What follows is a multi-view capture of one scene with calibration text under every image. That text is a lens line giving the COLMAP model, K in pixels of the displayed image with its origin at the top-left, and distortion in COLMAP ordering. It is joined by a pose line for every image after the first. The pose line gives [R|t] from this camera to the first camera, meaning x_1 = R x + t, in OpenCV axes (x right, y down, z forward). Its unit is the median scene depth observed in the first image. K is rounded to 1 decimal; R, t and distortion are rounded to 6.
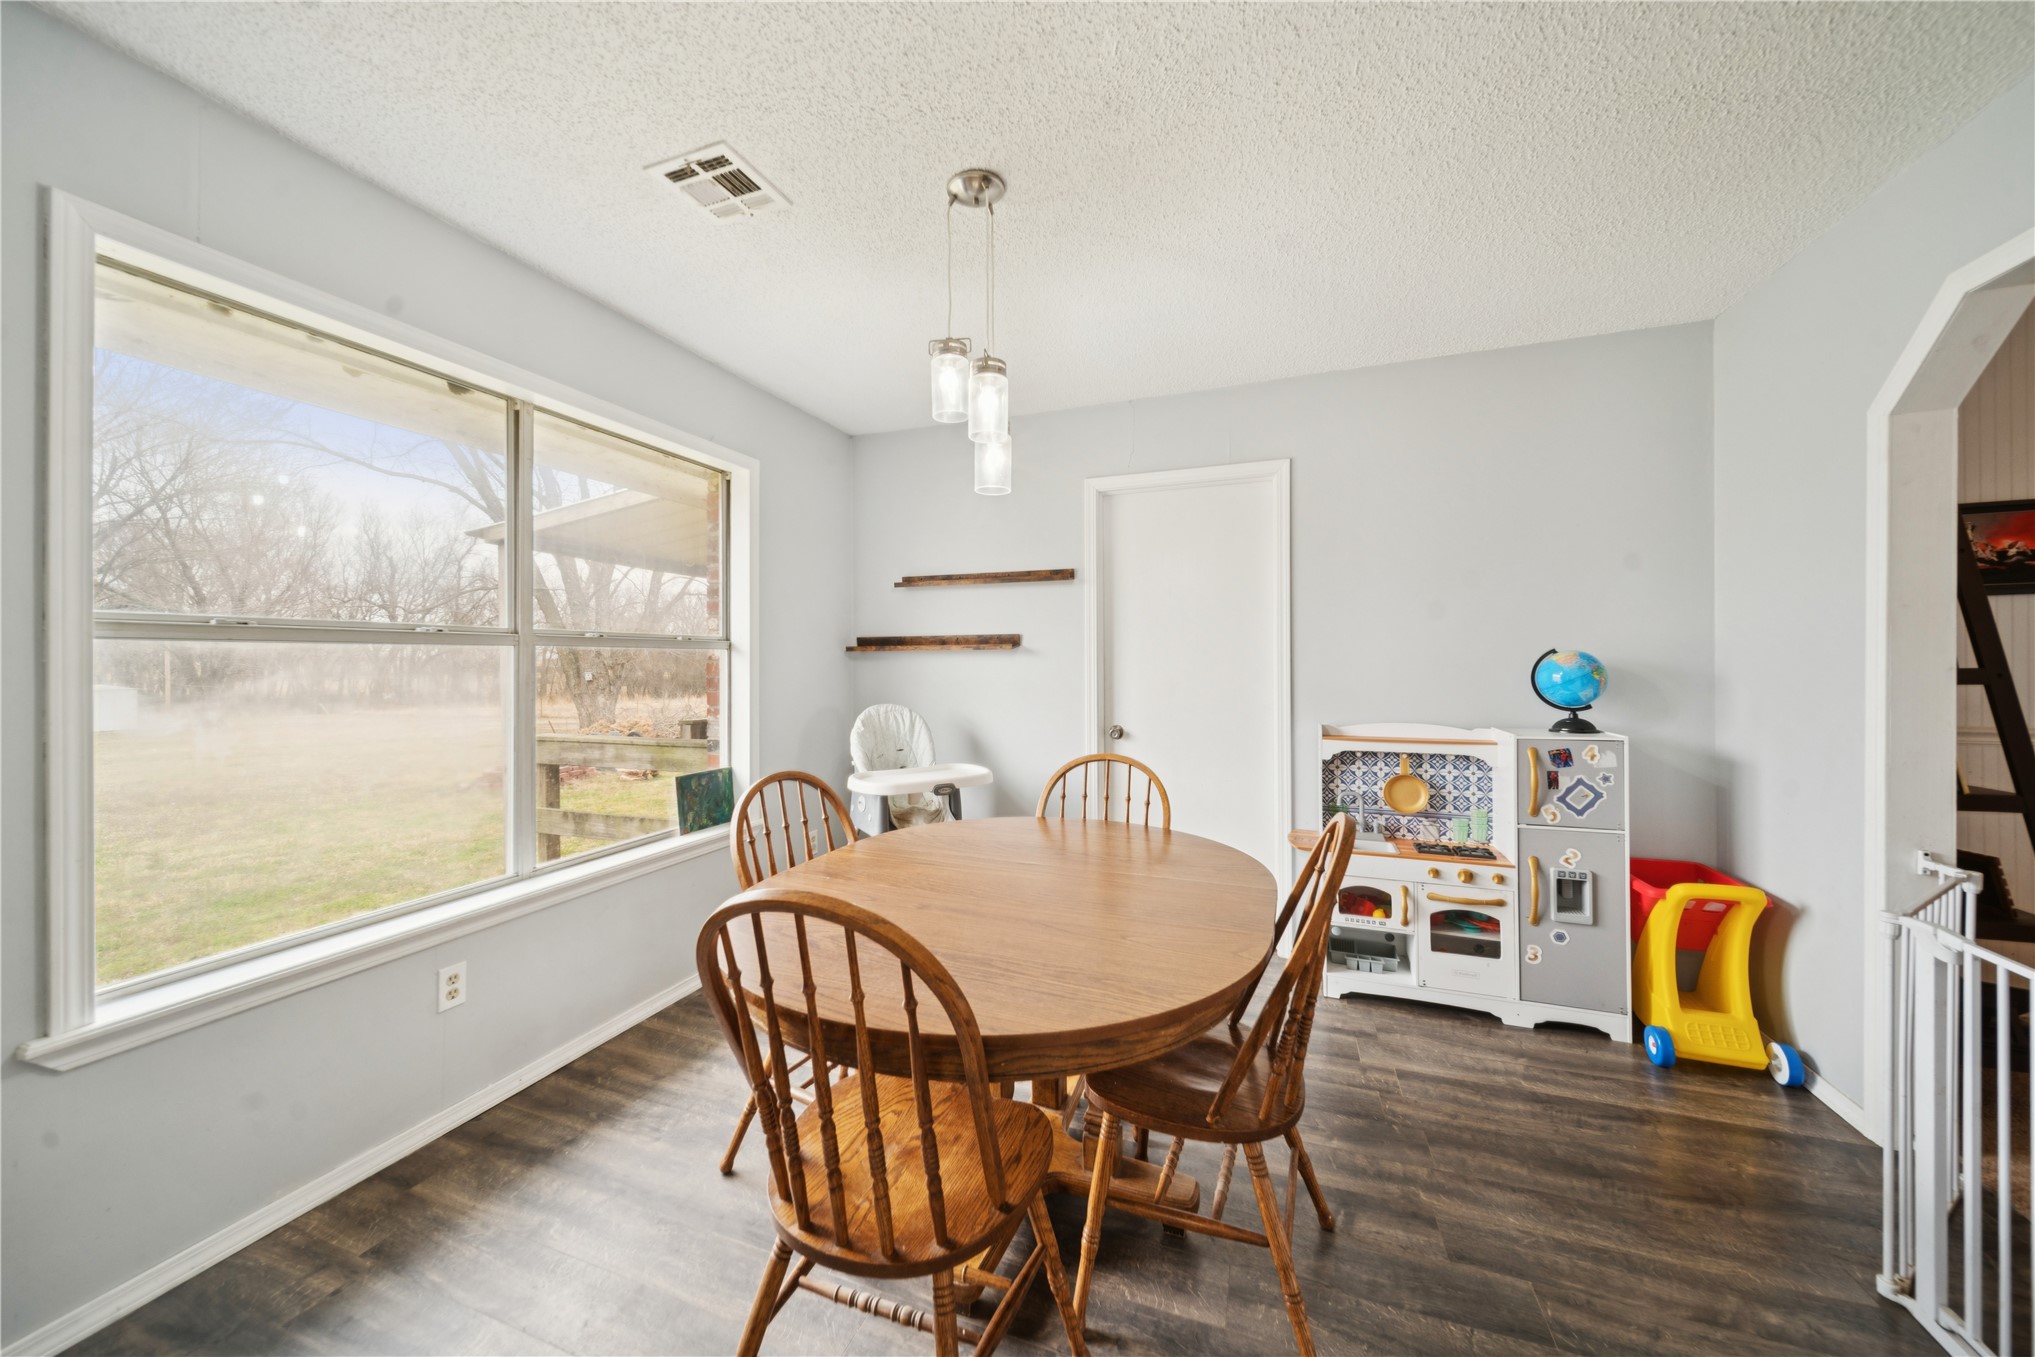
lens RADIAL K [[717.2, 0, 1004.7], [0, 717.2, 662.2], [0, 0, 1]] dist [0.003333, -0.000006]
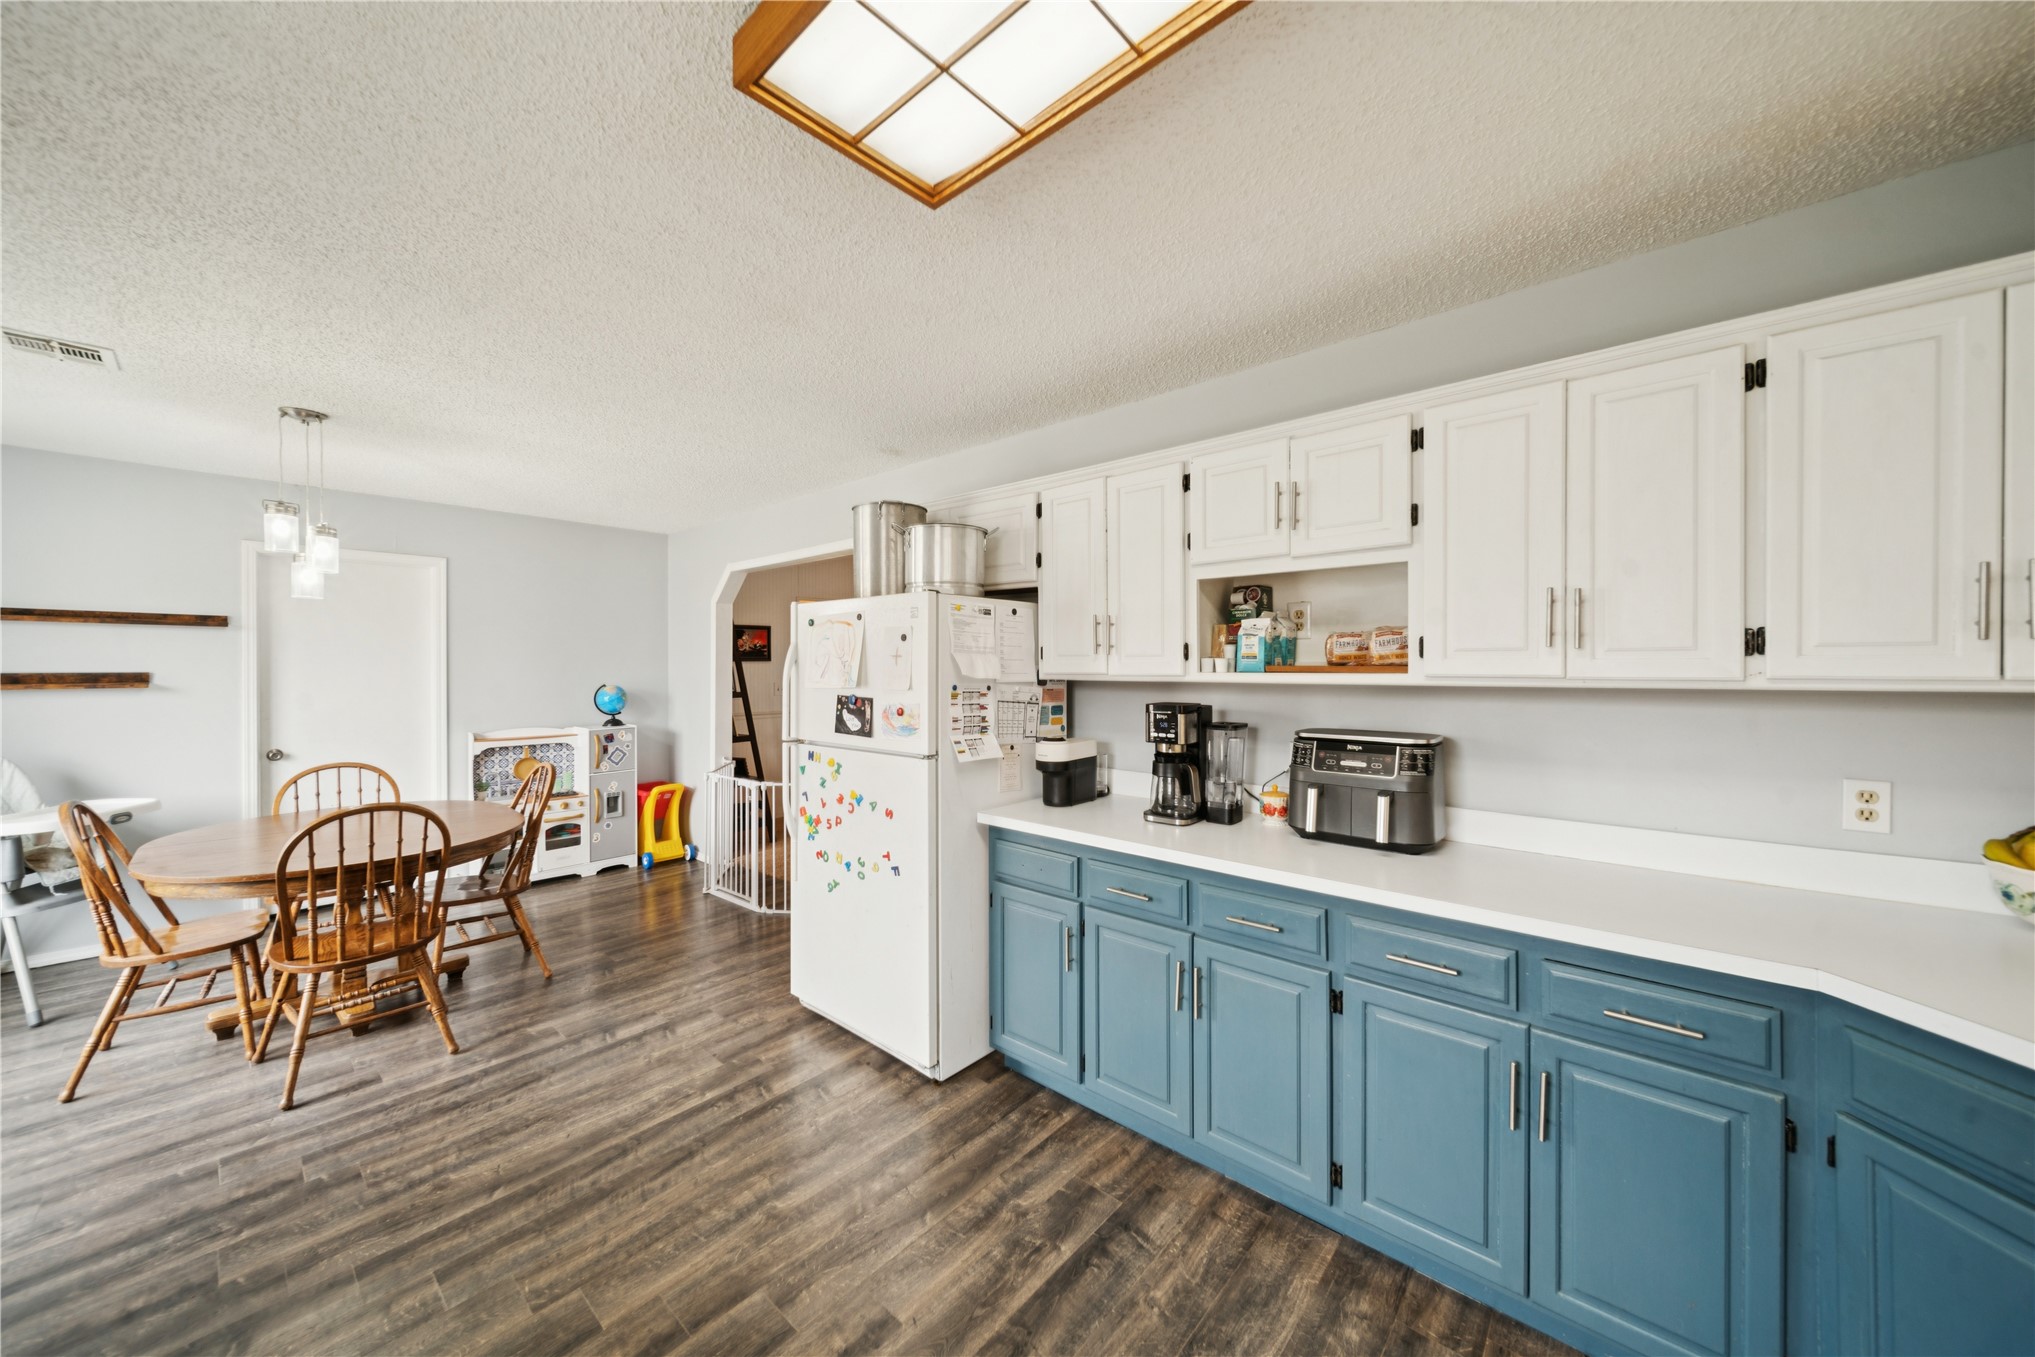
lens RADIAL K [[725.5, 0, 983.8], [0, 725.5, 670.9], [0, 0, 1]] dist [0.016701, -0.000058]
pose [[0.385397, 0.000185, 0.922751, -0.690868], [0.001514, 0.999999, -0.000833, -0.052348], [-0.922750, 0.001718, 0.385396, -0.743686]]
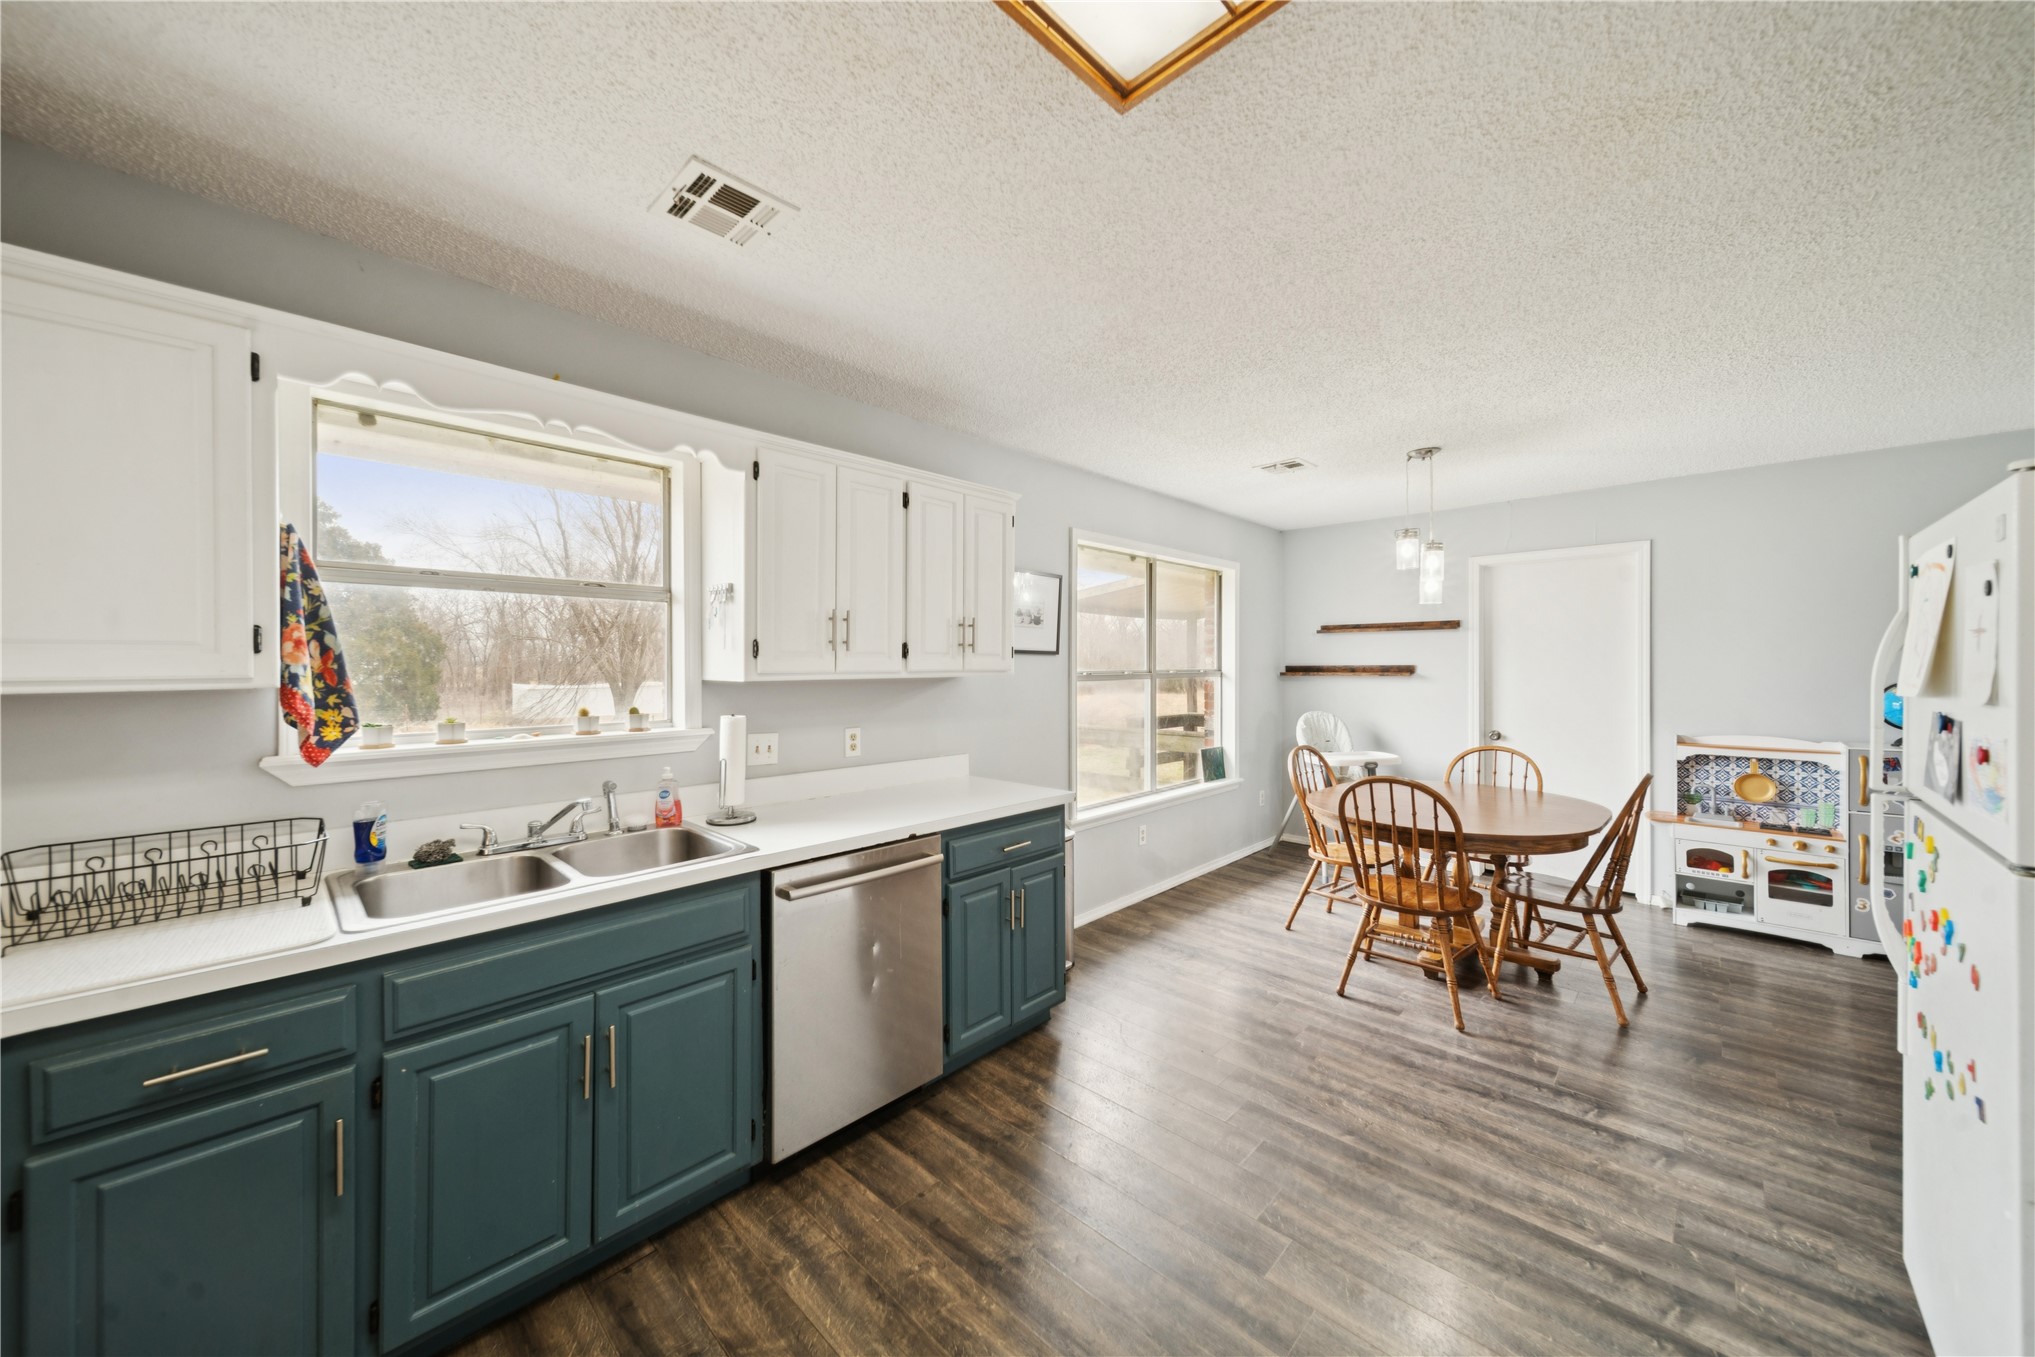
lens RADIAL K [[711.0, 0, 997.3], [0, 711.0, 668.0], [0, 0, 1]] dist [-0.001408, -0.000101]
pose [[0.911316, 0.001804, -0.411703, -0.211321], [-0.000362, 0.999994, 0.003580, -0.051862], [0.411707, -0.003113, 0.911311, -0.885601]]
